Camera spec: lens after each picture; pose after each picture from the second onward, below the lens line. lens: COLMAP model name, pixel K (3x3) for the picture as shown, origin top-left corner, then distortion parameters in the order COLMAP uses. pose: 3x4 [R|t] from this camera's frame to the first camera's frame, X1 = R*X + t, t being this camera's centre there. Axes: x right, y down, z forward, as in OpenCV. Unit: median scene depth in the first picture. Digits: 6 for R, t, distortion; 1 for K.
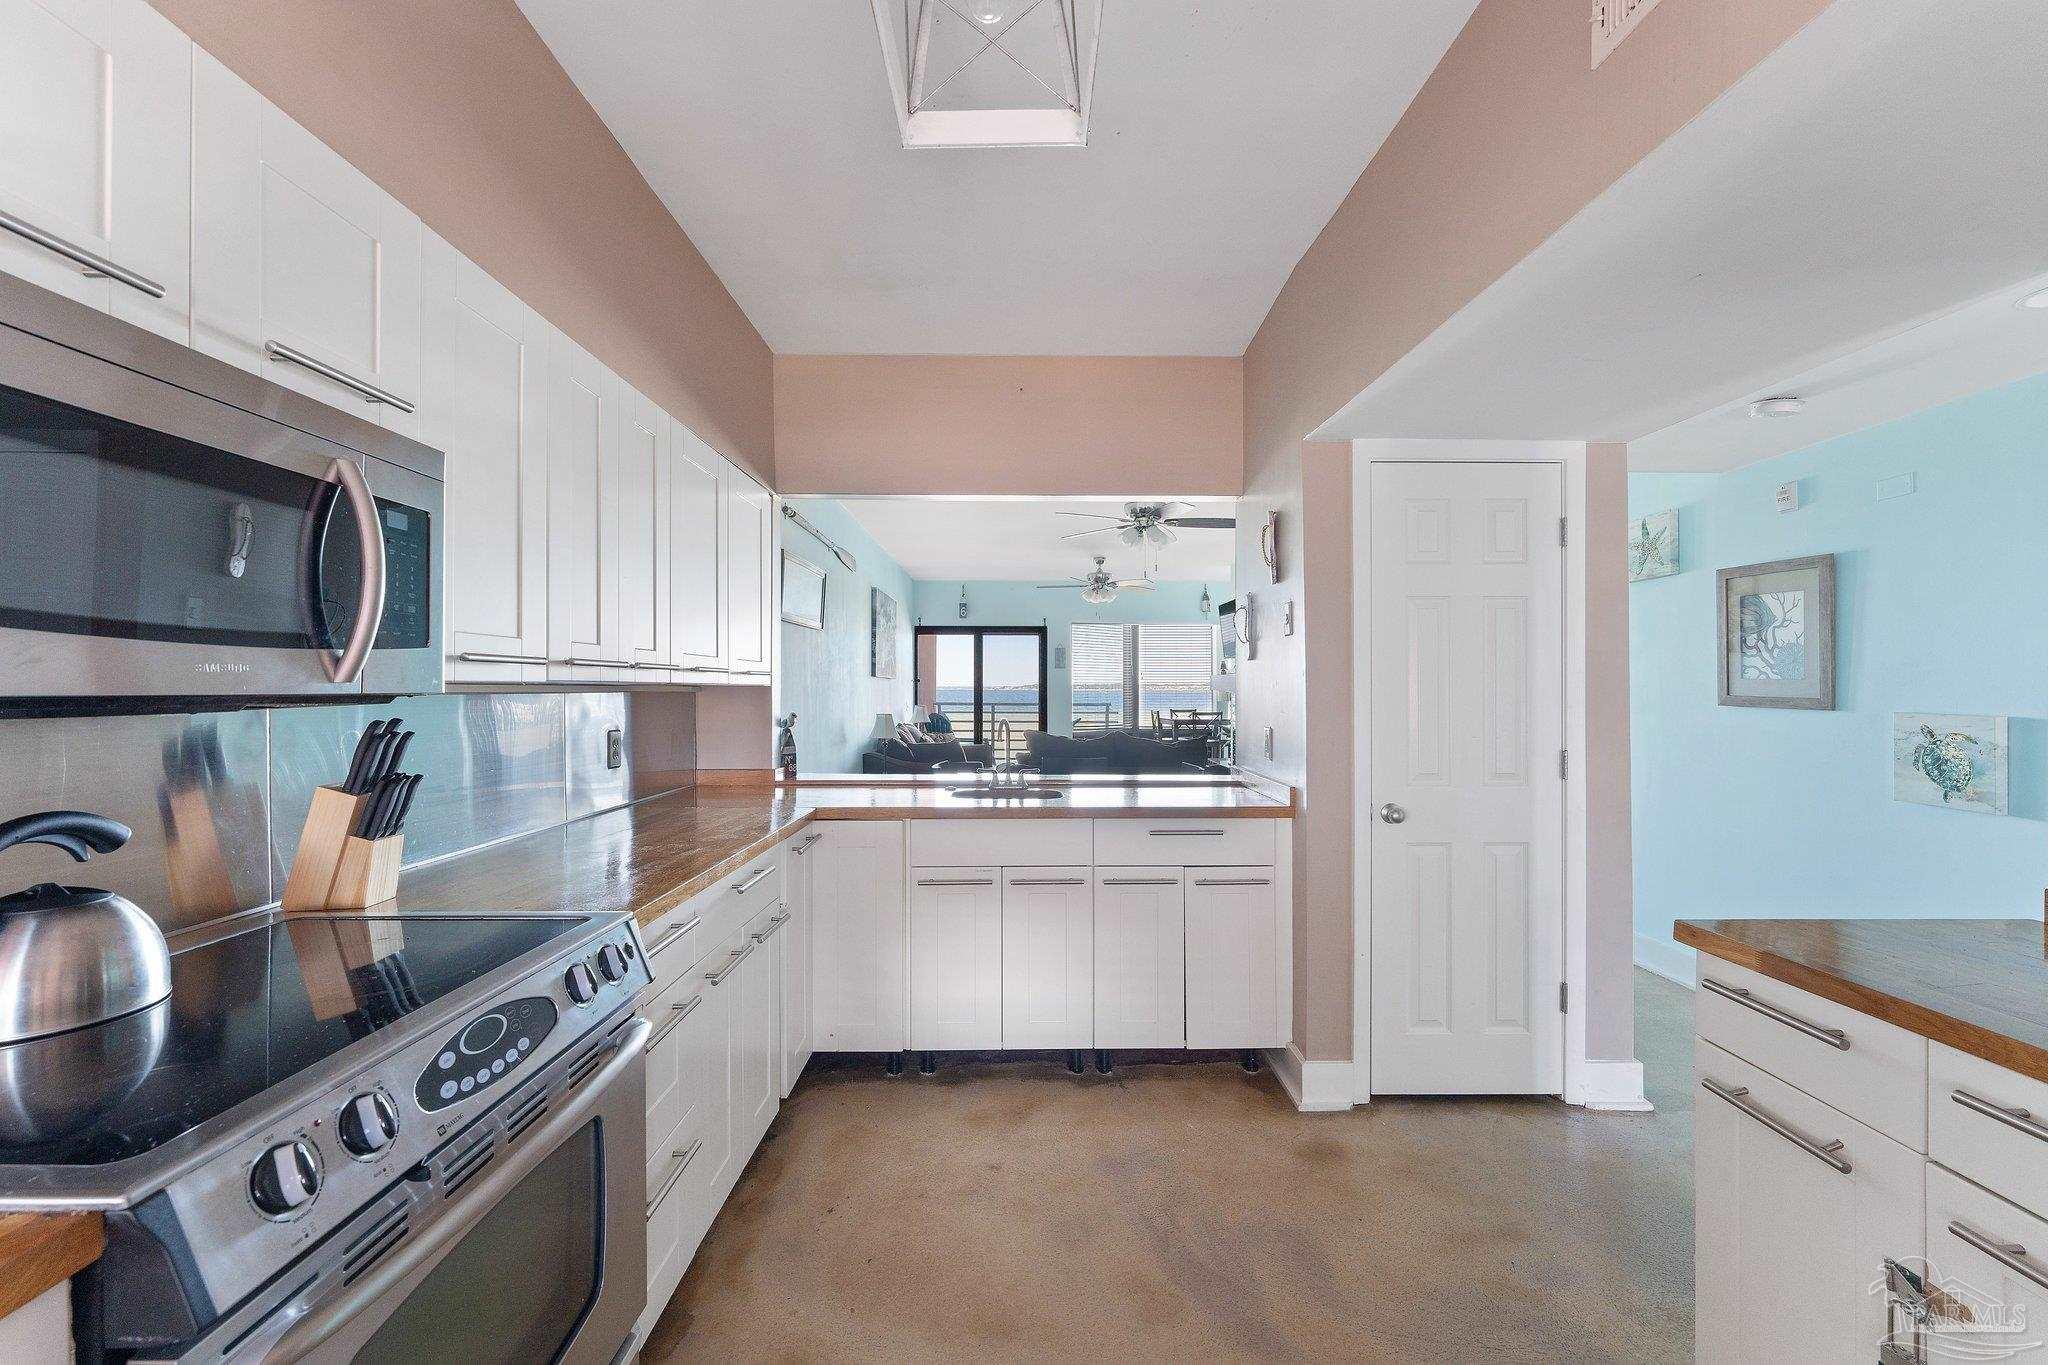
lens RADIAL K [[825.7, 0, 1020.1], [0, 825.7, 683.6], [0, 0, 1]] dist [-0.002099, 0.000378]
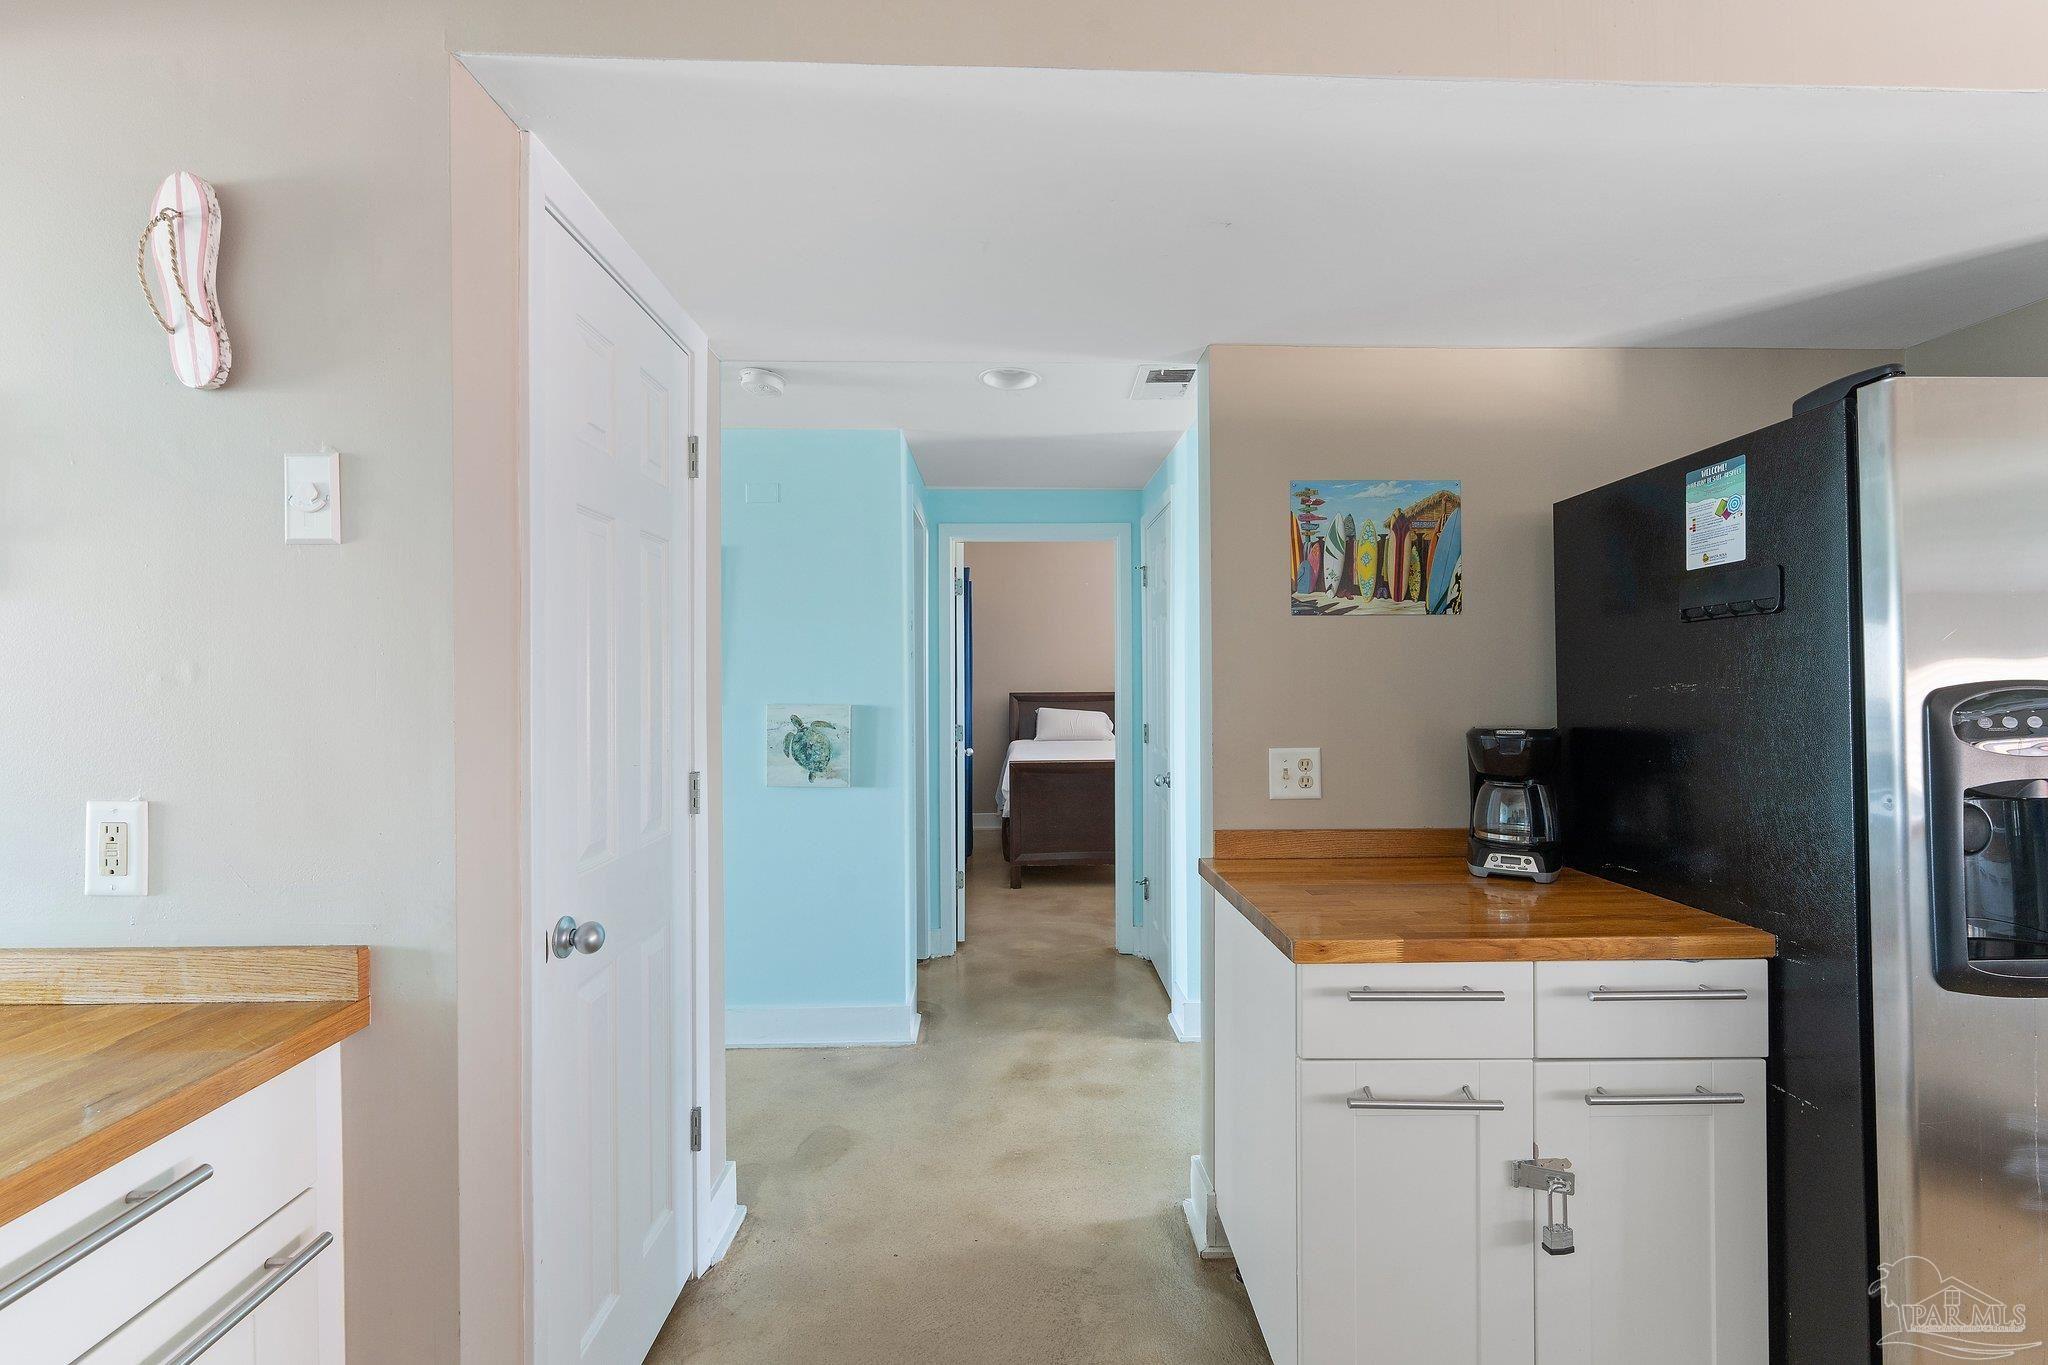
lens RADIAL K [[870.3, 0, 1023.0], [0, 870.3, 679.5], [0, 0, 1]] dist [-0.002284, -0.000093]
pose [[-0.023789, 0.000518, 0.999717, -0.070732], [-0.001152, 0.999999, -0.000546, 0.003174], [-0.999716, -0.001165, -0.023788, 0.693267]]
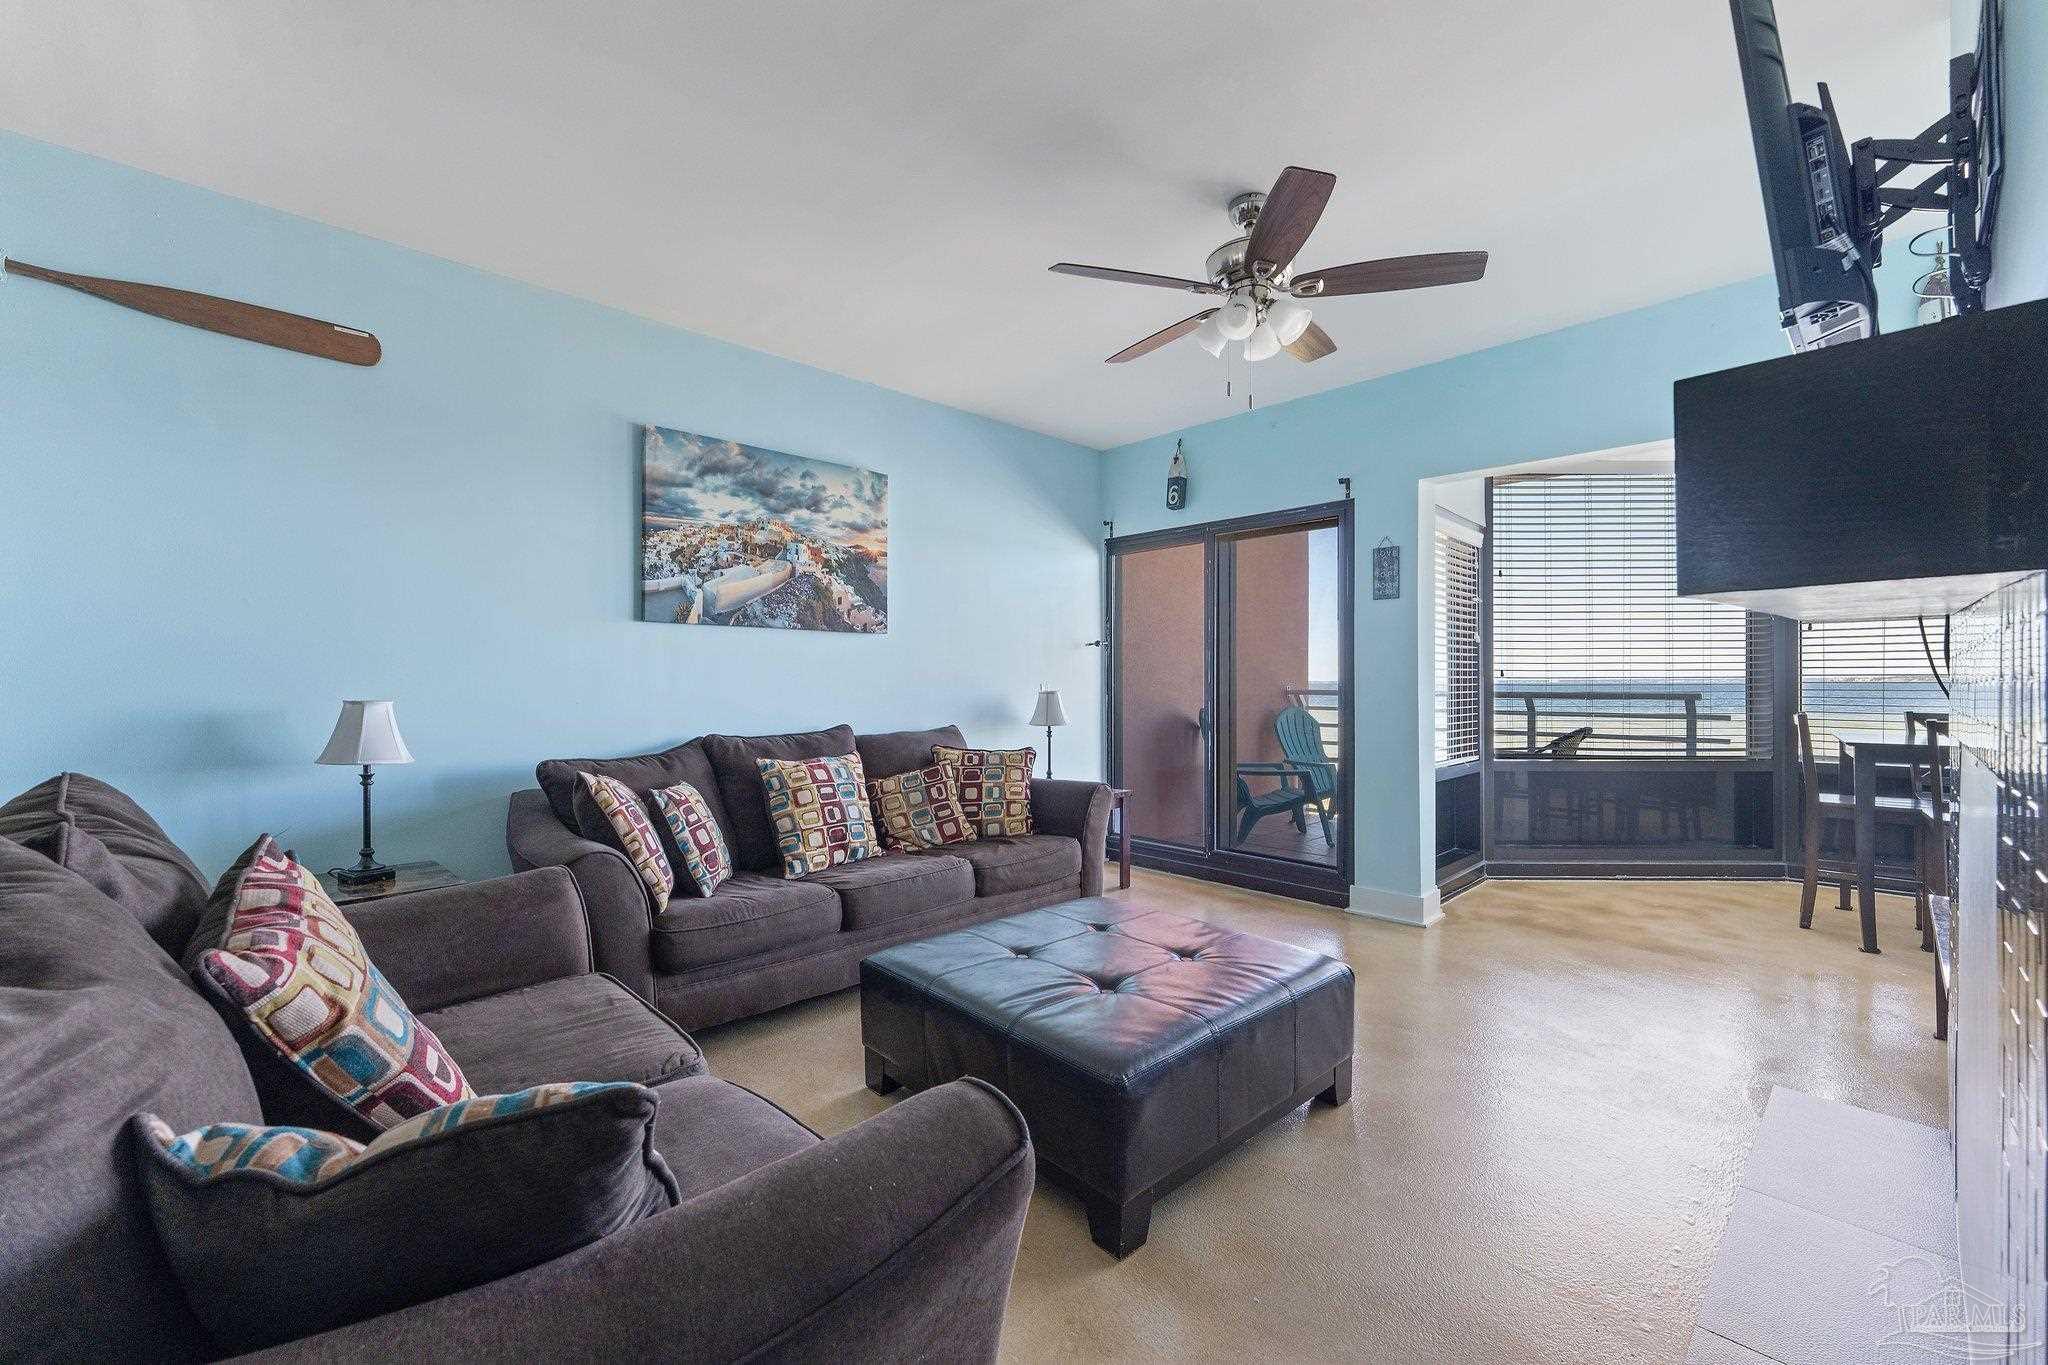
lens RADIAL K [[825.7, 0, 1020.1], [0, 825.7, 683.6], [0, 0, 1]] dist [-0.002099, 0.000378]
pose [[0.686865, -0.000833, -0.726784, 0.788483], [0.007336, 0.999956, 0.005787, 0.066164], [0.726748, -0.009306, 0.686841, 2.240029]]
